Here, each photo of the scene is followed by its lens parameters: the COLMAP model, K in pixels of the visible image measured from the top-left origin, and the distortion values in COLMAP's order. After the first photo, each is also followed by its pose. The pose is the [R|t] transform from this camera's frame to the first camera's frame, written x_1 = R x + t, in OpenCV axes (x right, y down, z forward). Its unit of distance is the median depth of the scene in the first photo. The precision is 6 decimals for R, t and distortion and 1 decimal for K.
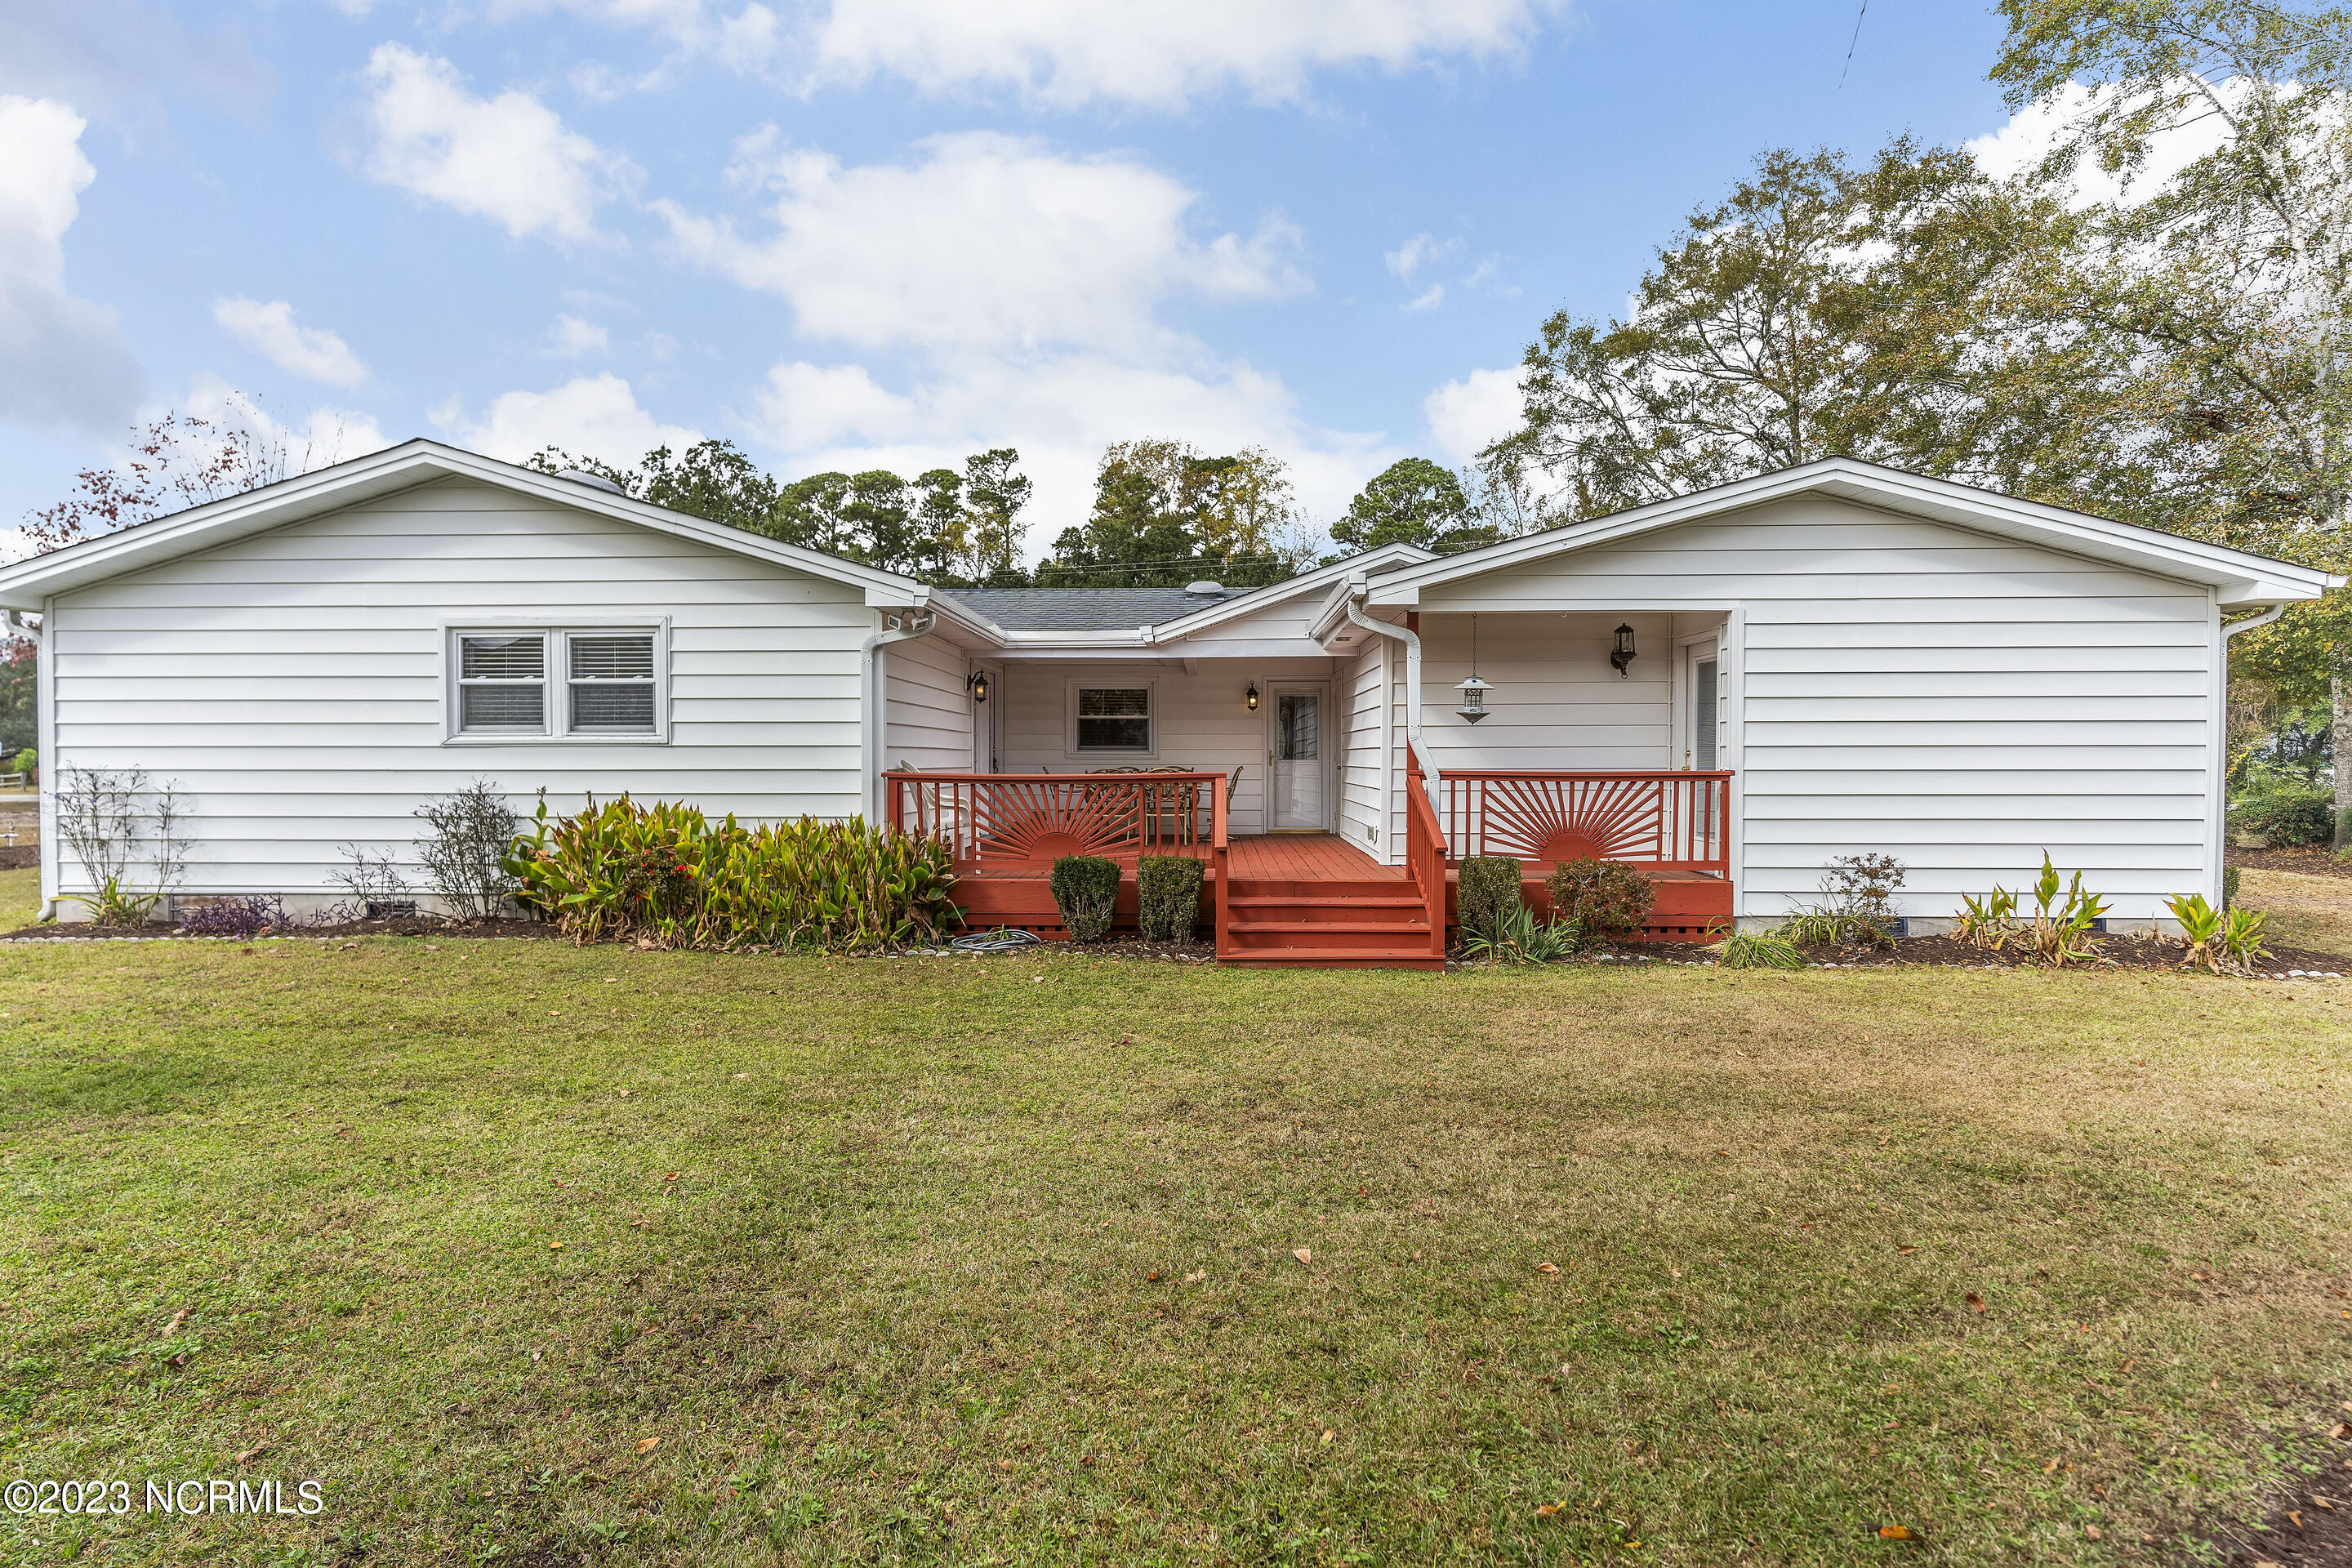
lens RADIAL K [[1222.4, 0, 1170.3], [0, 1222.4, 791.3], [0, 0, 1]] dist [-0.004632, 0.000271]
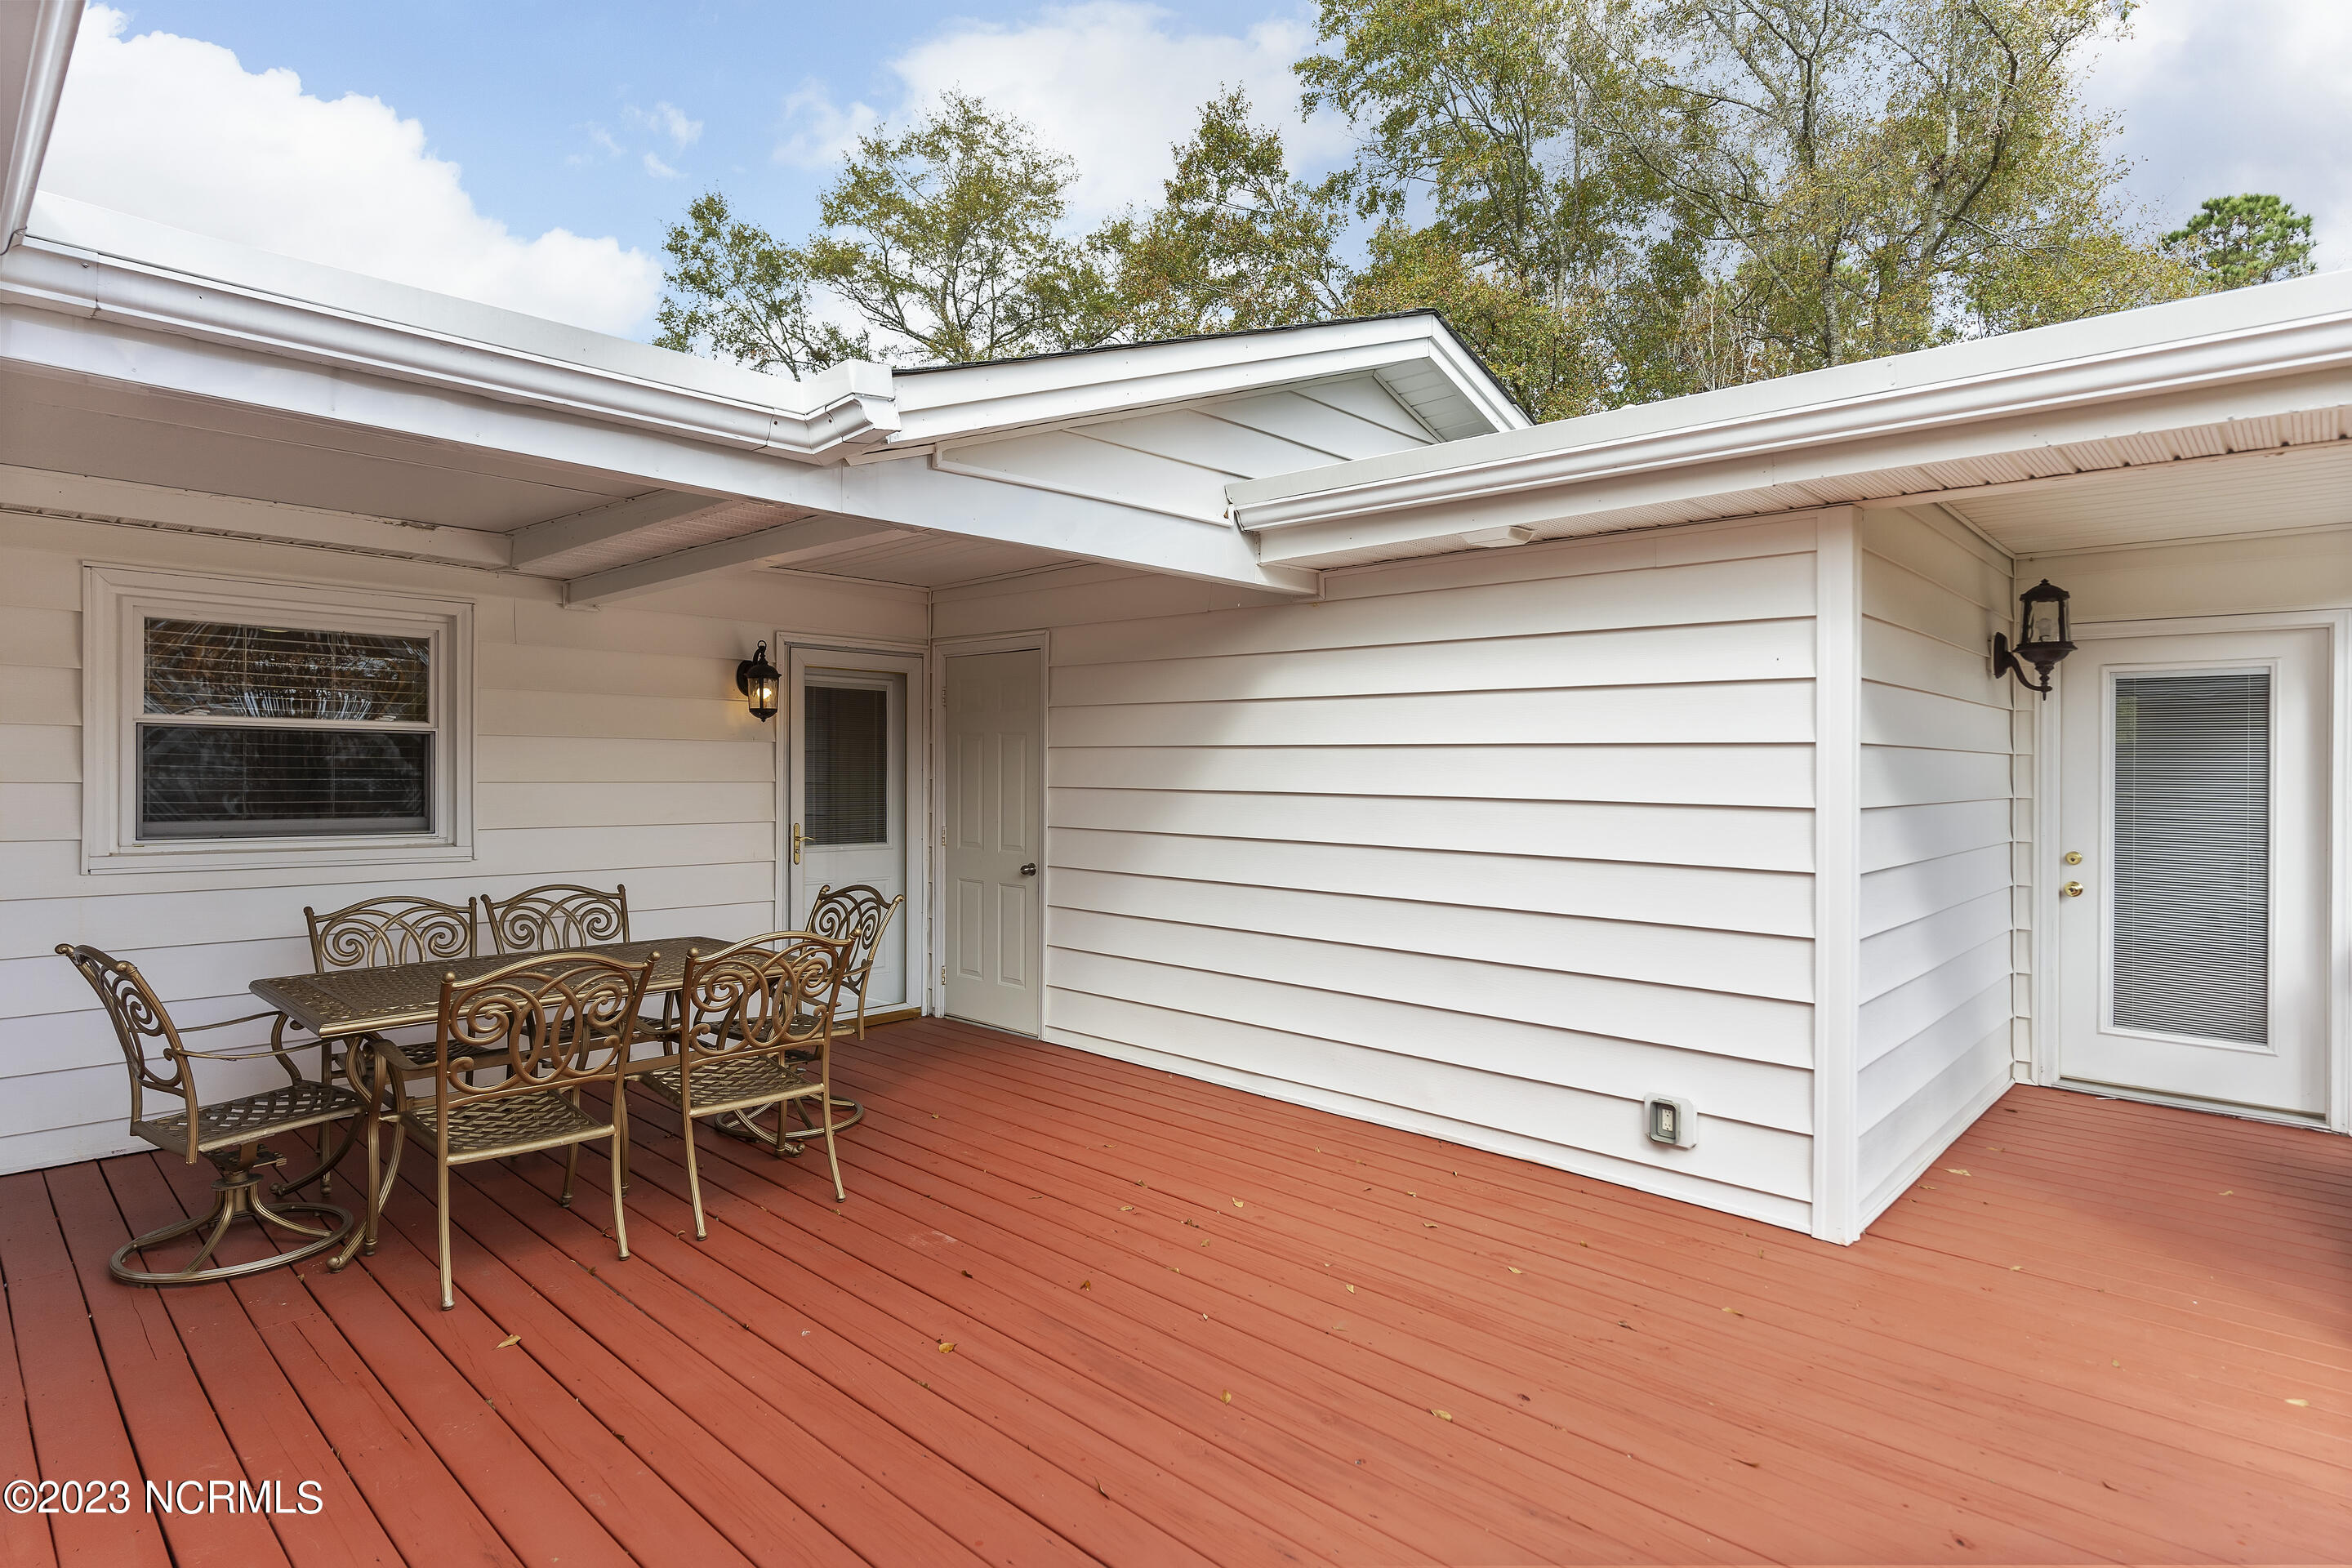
lens RADIAL K [[1208.1, 0, 1176.0], [0, 1208.1, 784.0], [0, 0, 1]] dist [-0.000733, -0.000033]
pose [[0.659351, -0.003514, 0.751827, -0.131356], [0.011901, 0.999913, -0.005763, -0.042057], [-0.751741, 0.012747, 0.659335, 0.654676]]
